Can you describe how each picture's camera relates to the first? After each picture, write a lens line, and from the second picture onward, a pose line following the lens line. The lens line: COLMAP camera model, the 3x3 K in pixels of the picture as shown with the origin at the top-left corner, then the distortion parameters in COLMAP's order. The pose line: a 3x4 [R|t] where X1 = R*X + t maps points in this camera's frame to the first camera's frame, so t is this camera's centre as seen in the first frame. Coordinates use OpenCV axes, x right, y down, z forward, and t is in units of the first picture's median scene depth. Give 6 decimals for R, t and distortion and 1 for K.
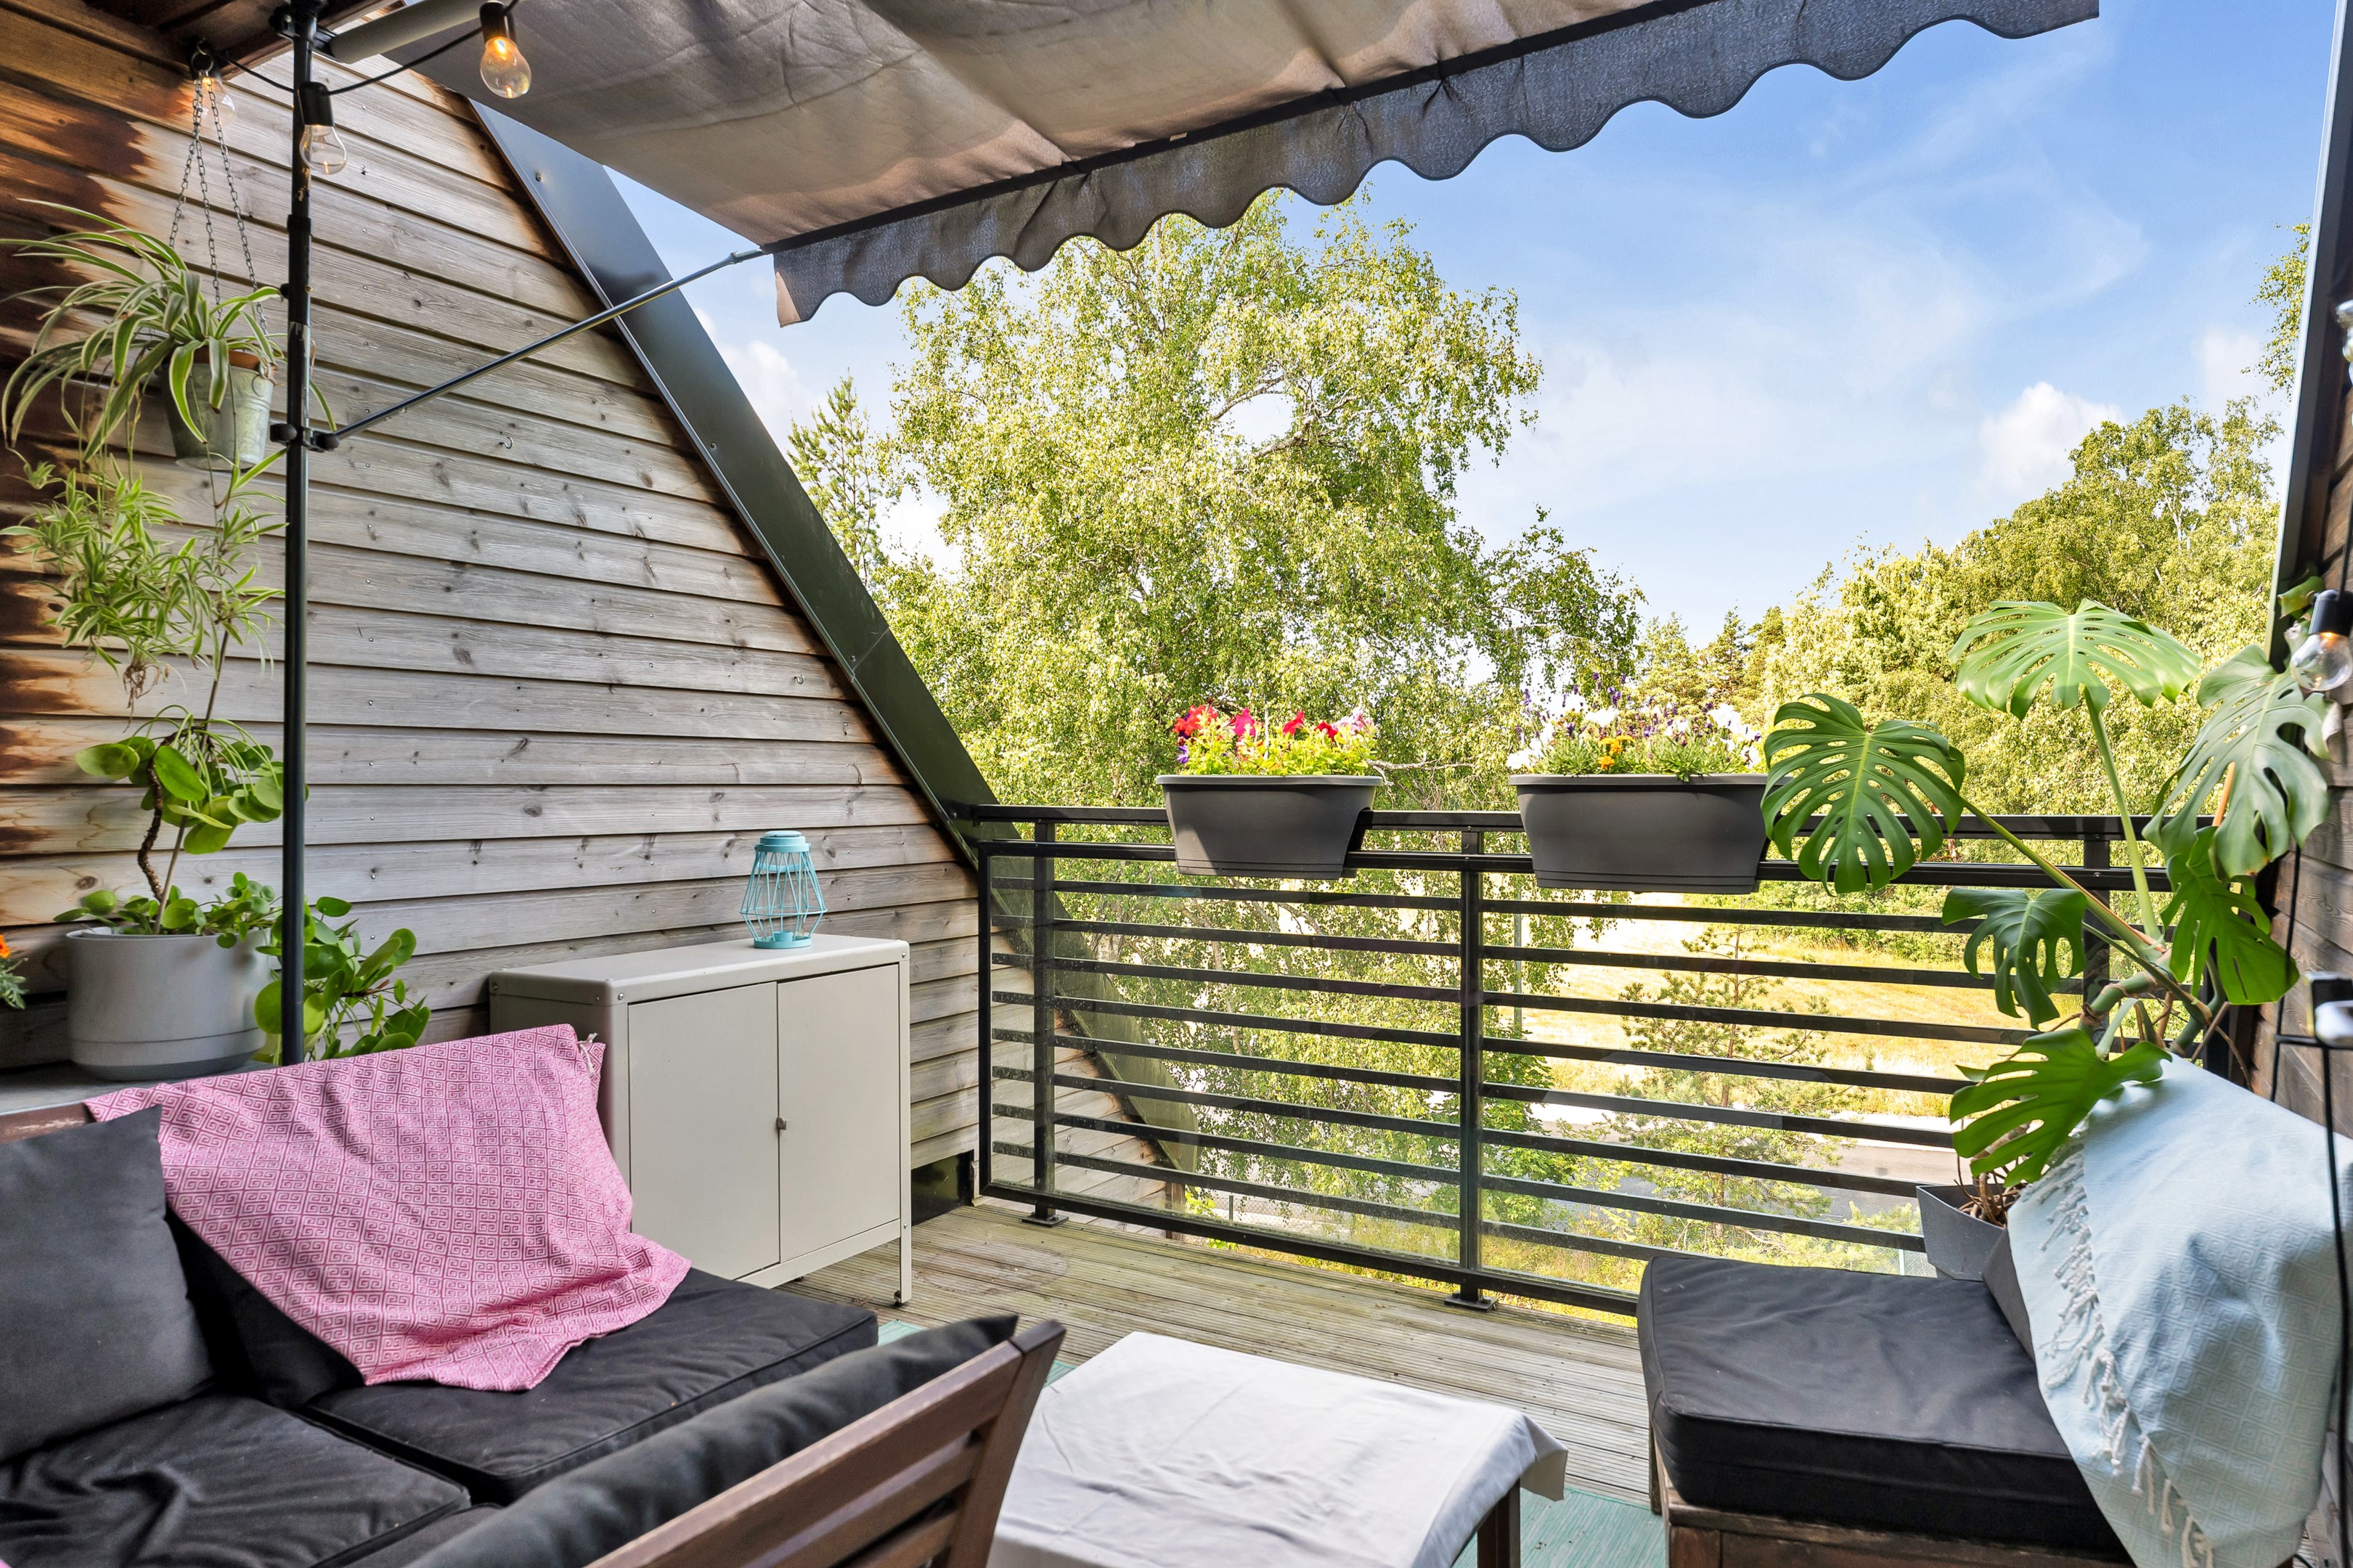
lens RADIAL K [[1483.3, 0, 1174.2], [0, 1483.3, 791.8], [0, 0, 1]] dist [0.004154, 0.003694]
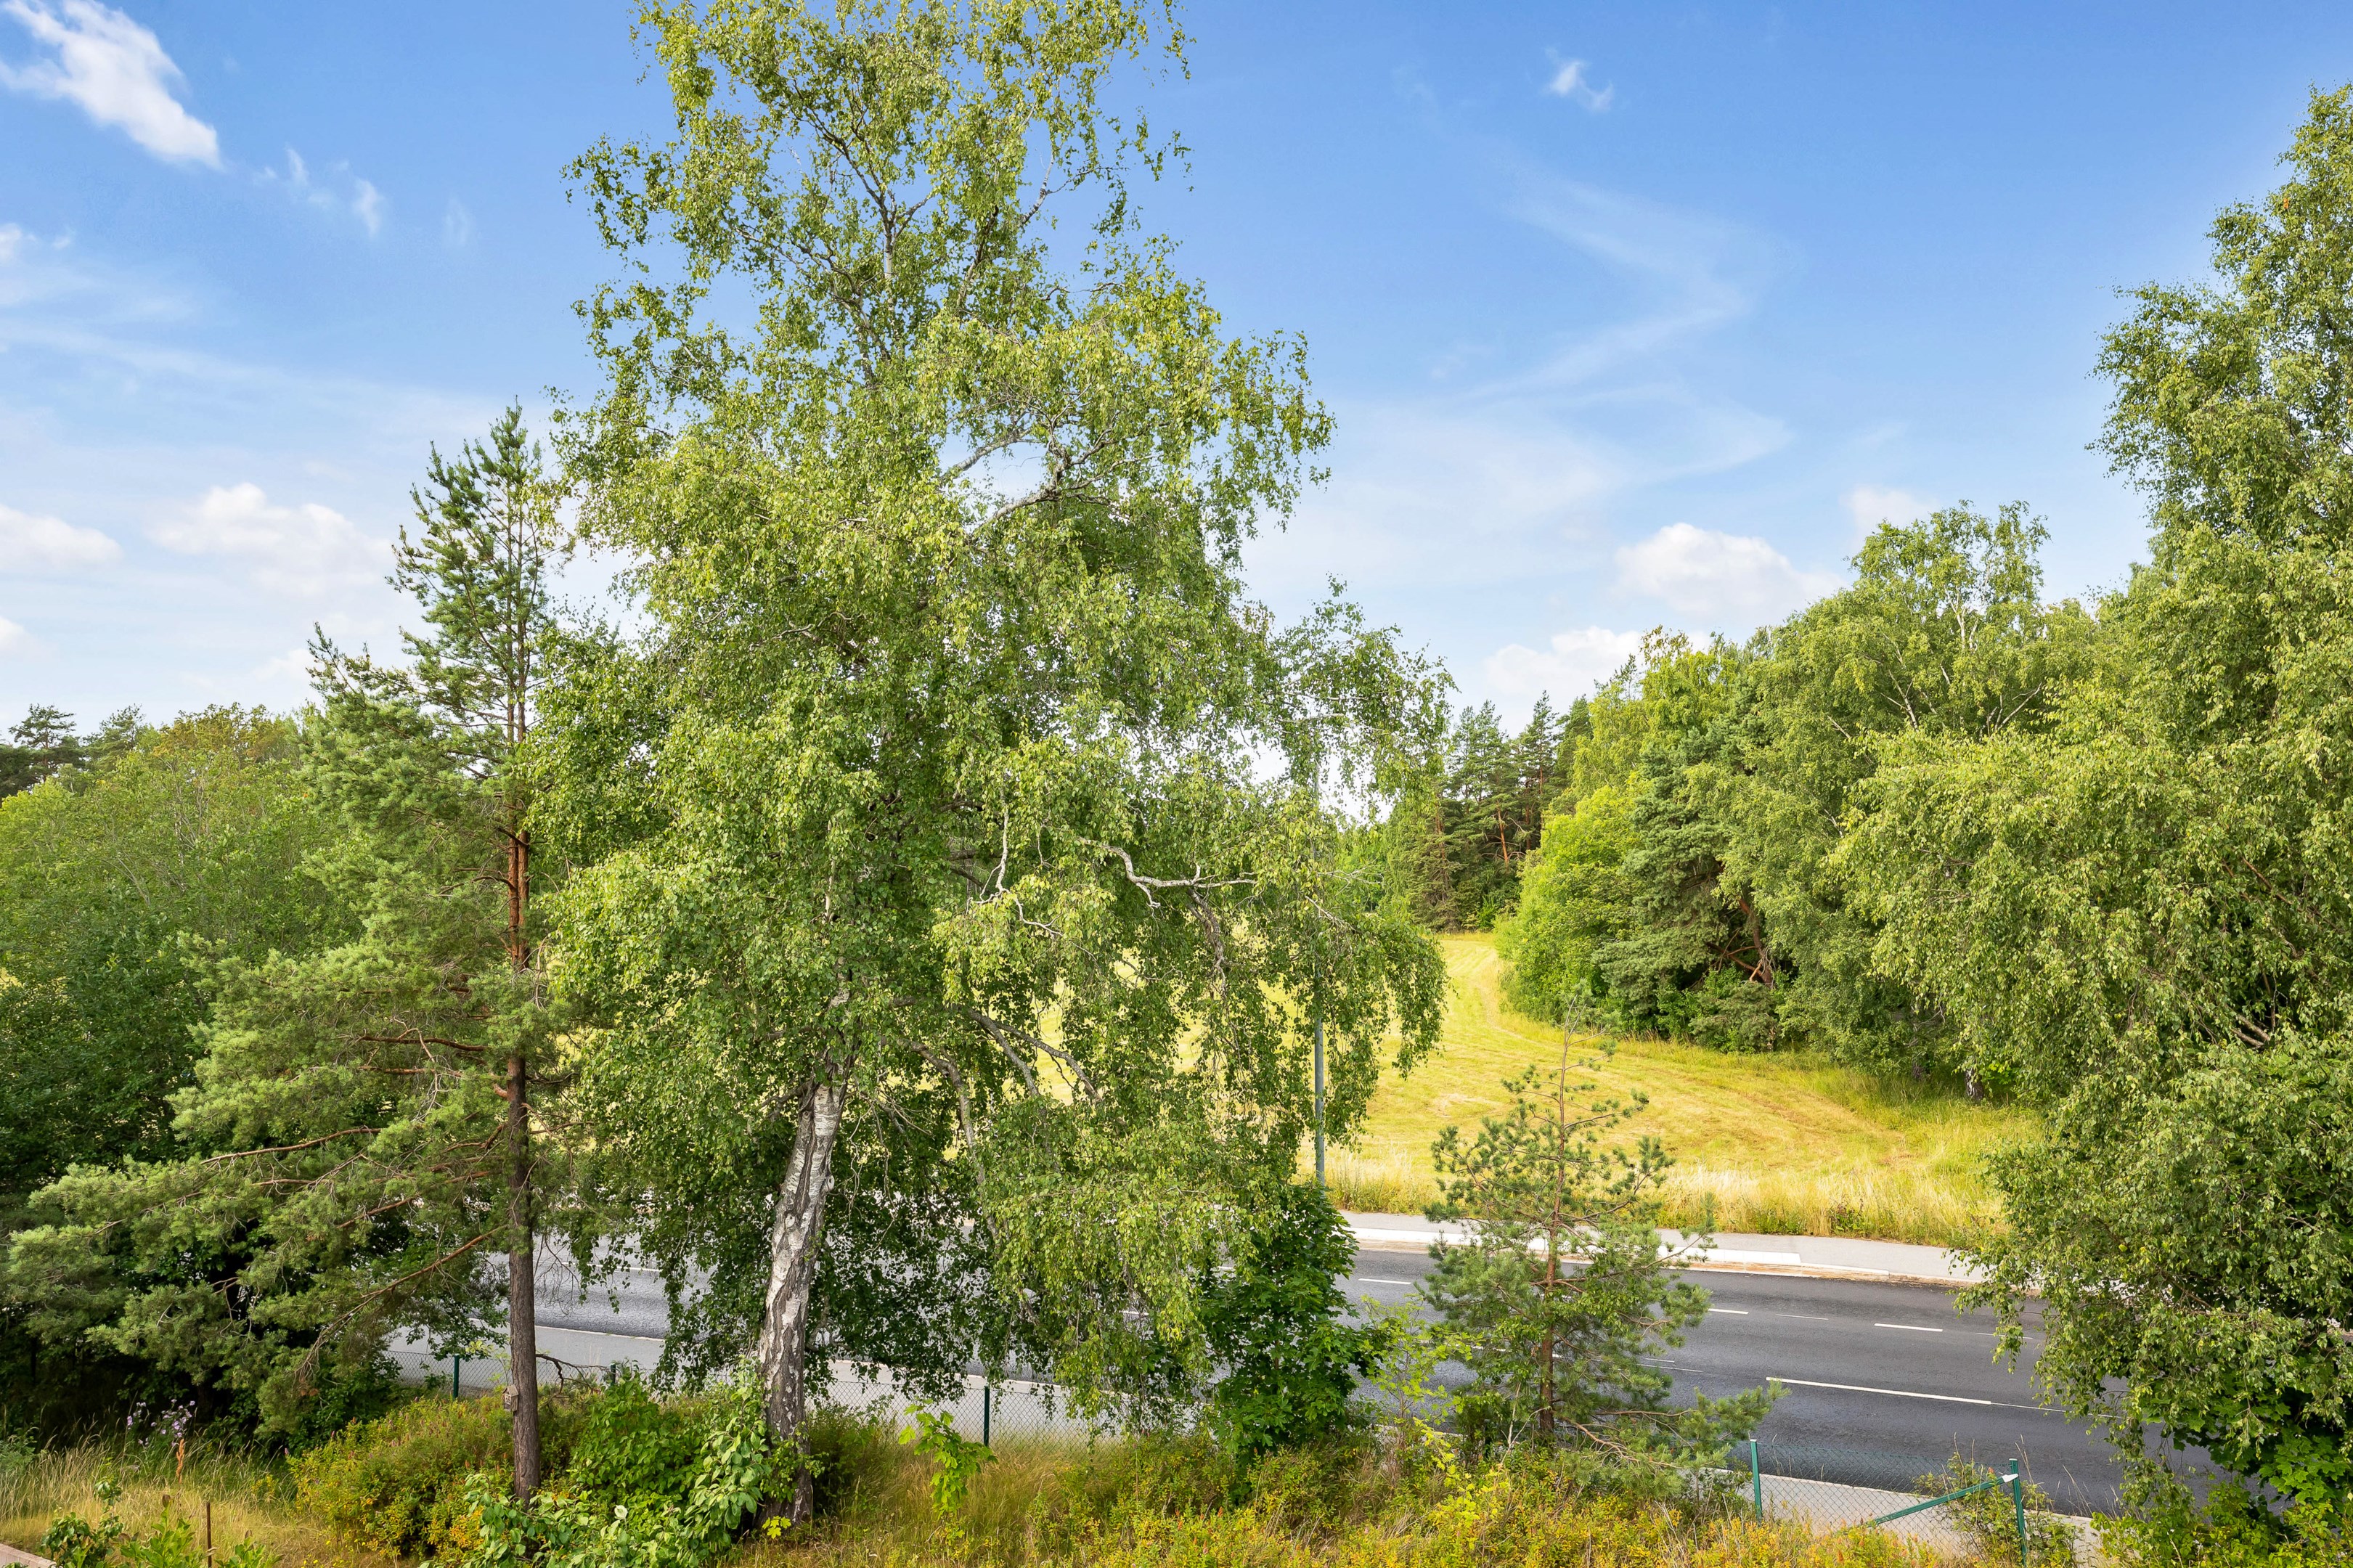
lens RADIAL K [[1483.3, 0, 1166.1], [0, 1483.3, 783.9], [0, 0, 1]] dist [0.004154, 0.003694]
pose [[0.993852, 0.006213, 0.110539, 0.057226], [0.000692, 0.998056, -0.062318, -0.020124], [-0.110711, 0.062011, 0.991916, 0.170183]]
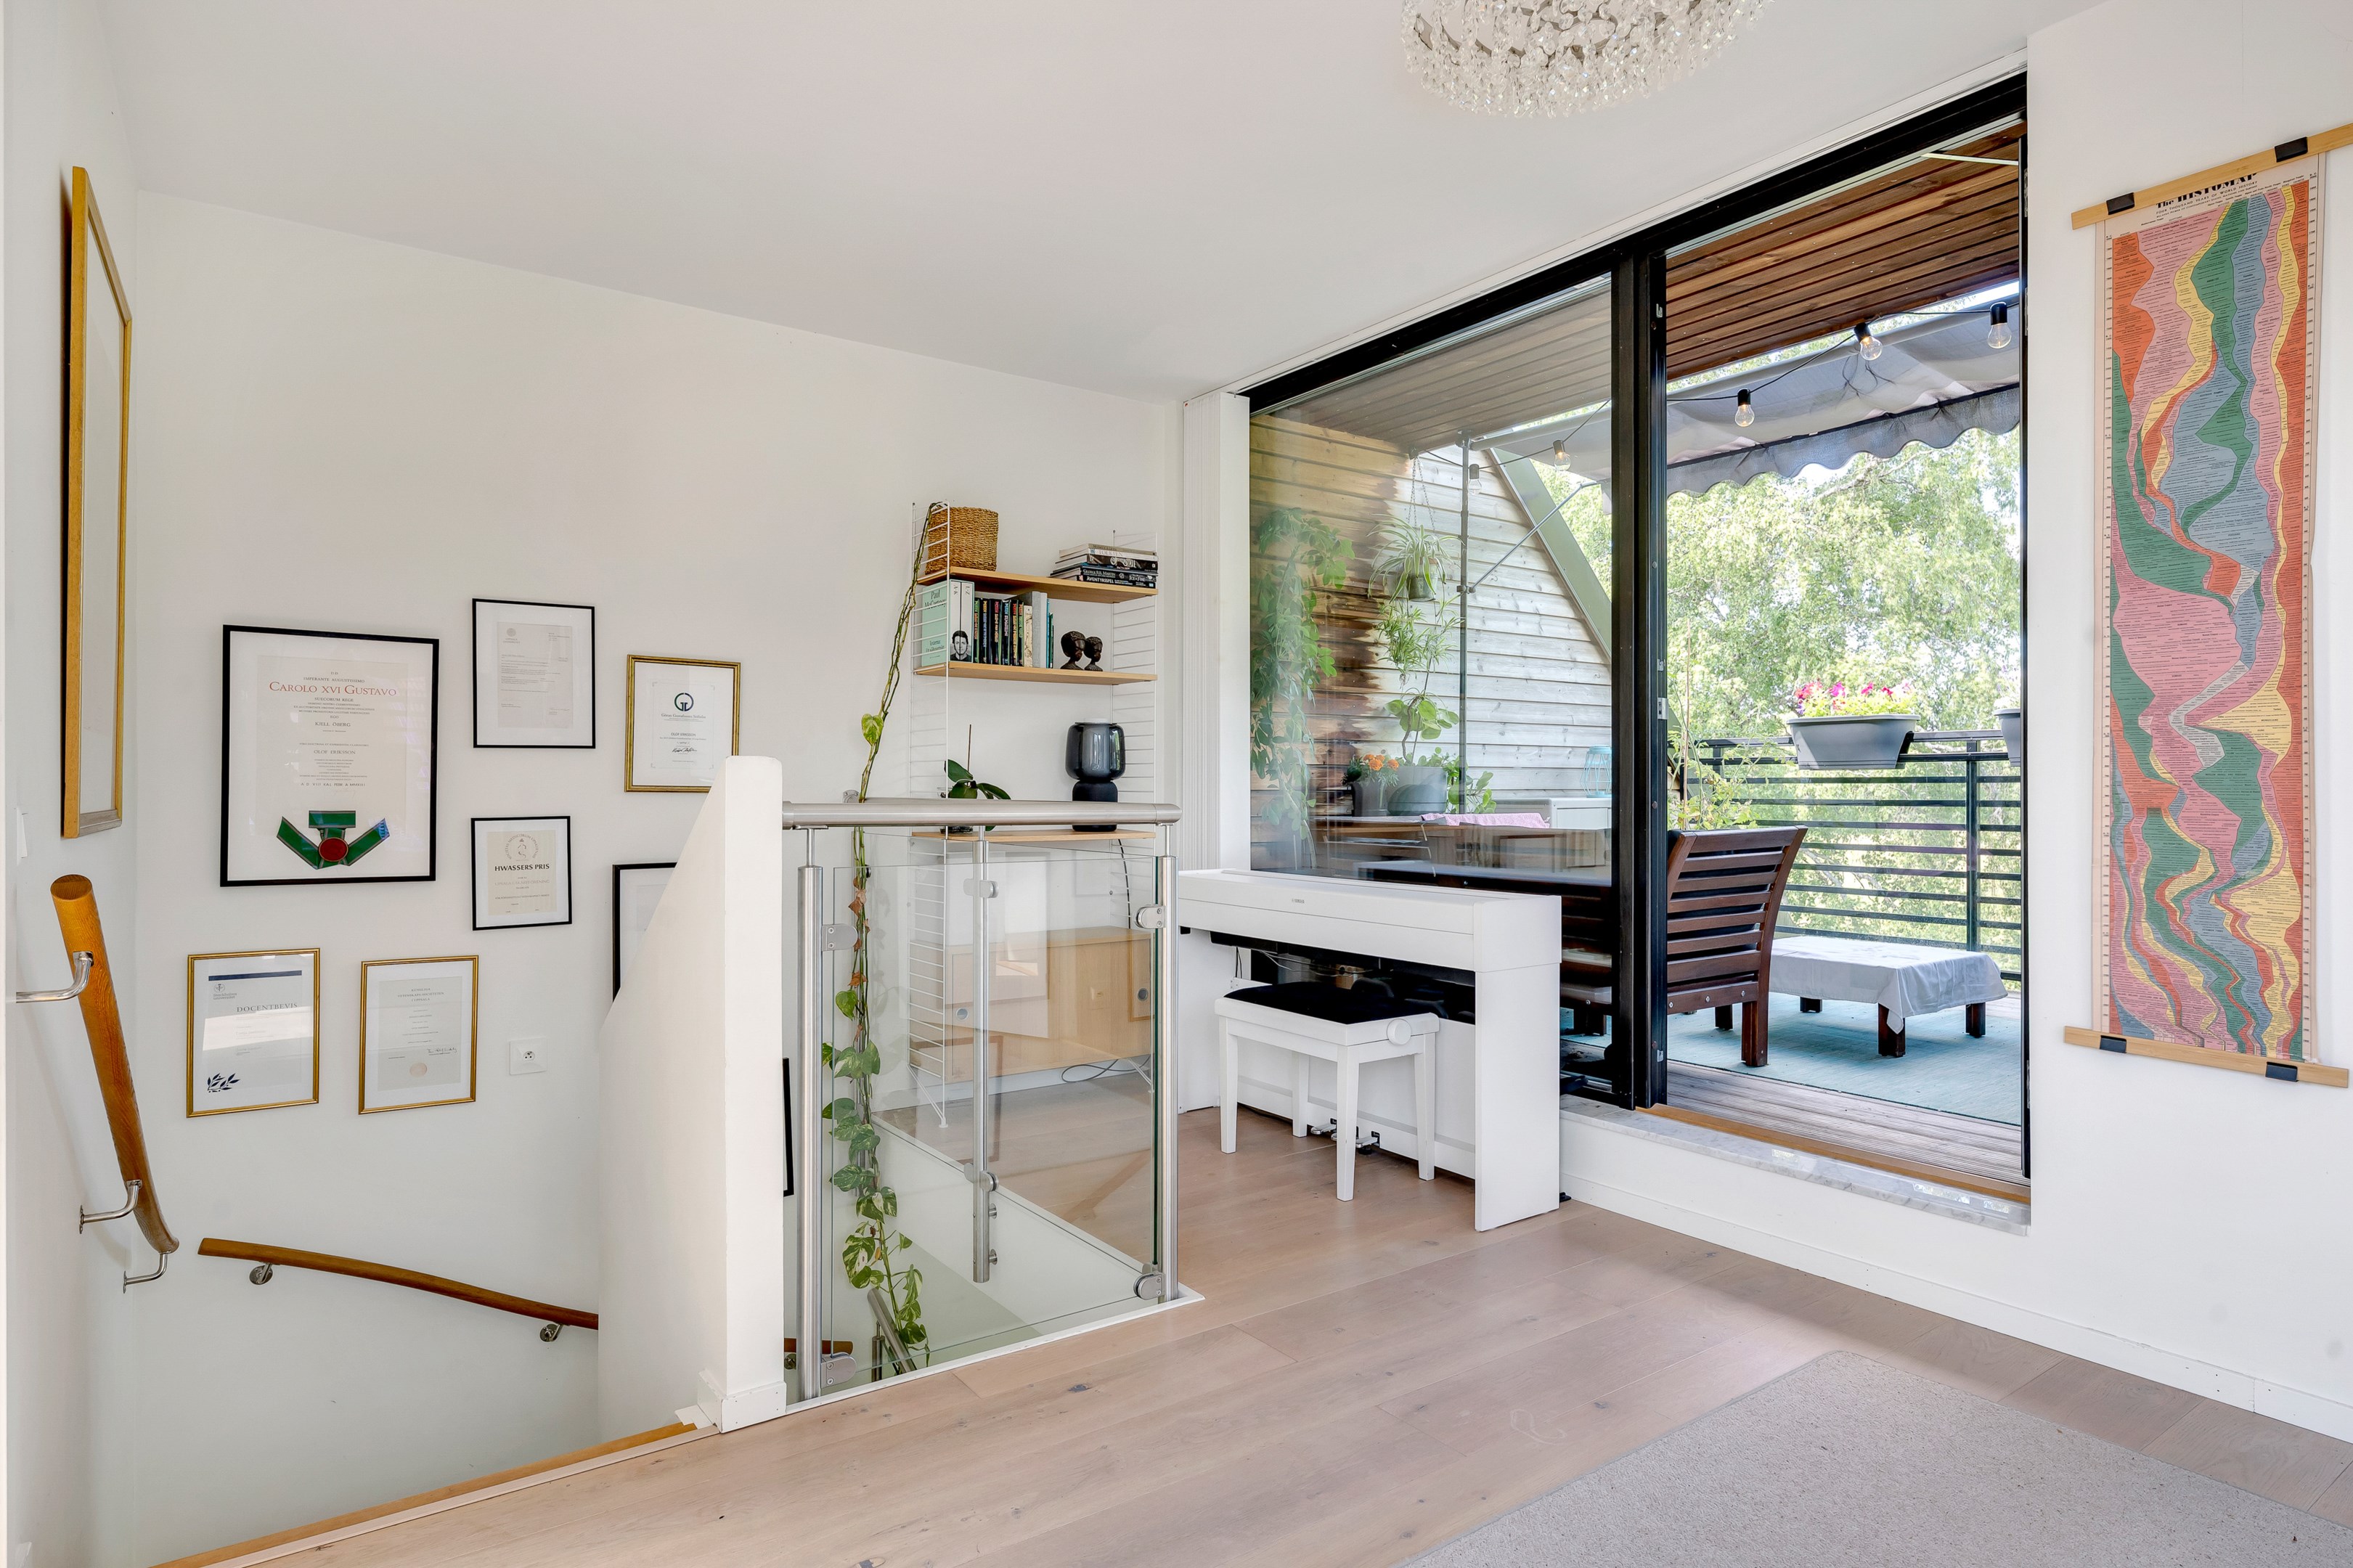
lens RADIAL K [[1279.4, 0, 1164.6], [0, 1279.4, 784.2], [0, 0, 1]] dist [-0.003585, -0.001019]
pose [[0.915828, -0.003275, -0.401558, -0.017550], [0.000032, 0.999967, -0.008083, 0.017986], [0.401572, 0.007389, 0.915798, -0.175239]]
